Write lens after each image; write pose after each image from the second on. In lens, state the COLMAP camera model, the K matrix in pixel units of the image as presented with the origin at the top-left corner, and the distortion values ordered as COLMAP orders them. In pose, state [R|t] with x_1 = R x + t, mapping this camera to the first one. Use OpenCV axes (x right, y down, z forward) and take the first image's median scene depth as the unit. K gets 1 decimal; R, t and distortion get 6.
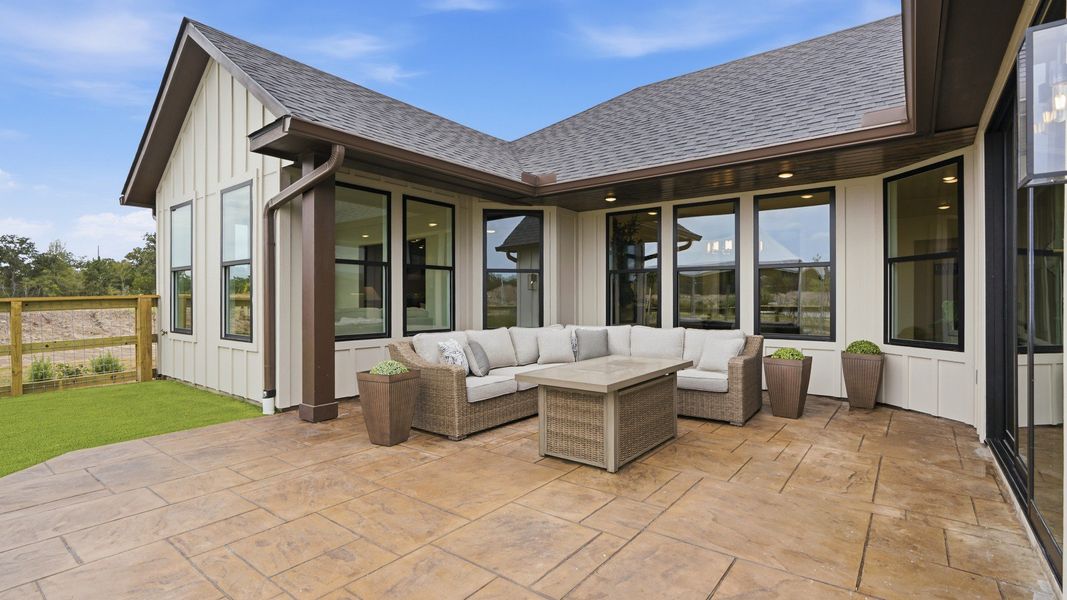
lens RADIAL K [[488.9, 0, 524.9], [0, 488.9, 300.5], [0, 0, 1]] dist [-0.011202, 0.001749]
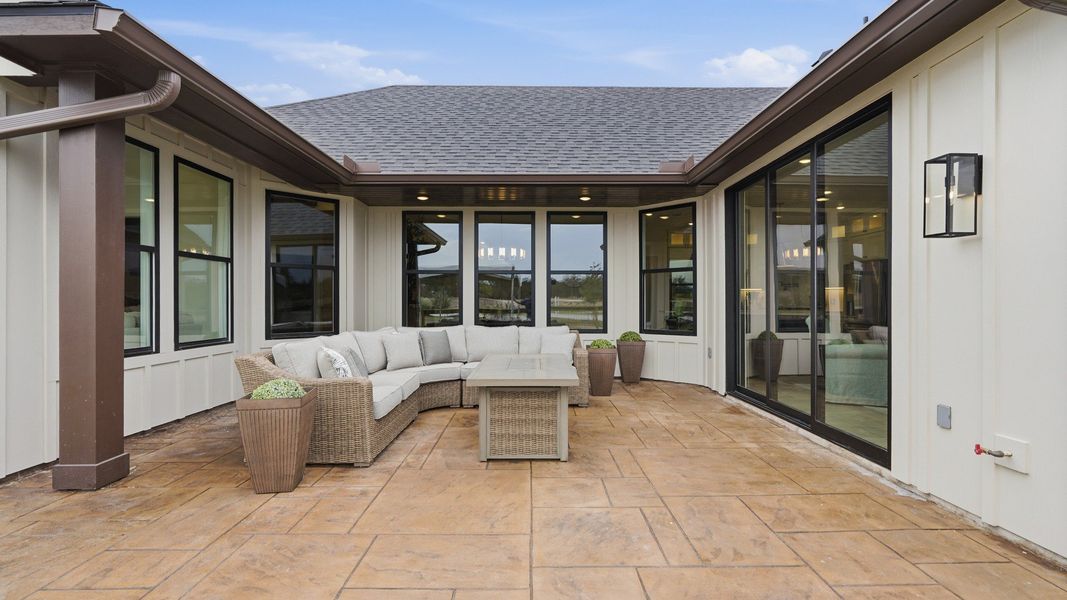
lens RADIAL K [[488.9, 0, 524.9], [0, 488.9, 300.5], [0, 0, 1]] dist [-0.011202, 0.001749]
pose [[0.788657, 0.001320, 0.614832, -0.408350], [0.000673, 0.999995, -0.003010, 0.002903], [-0.614833, 0.002787, 0.788652, 0.156163]]
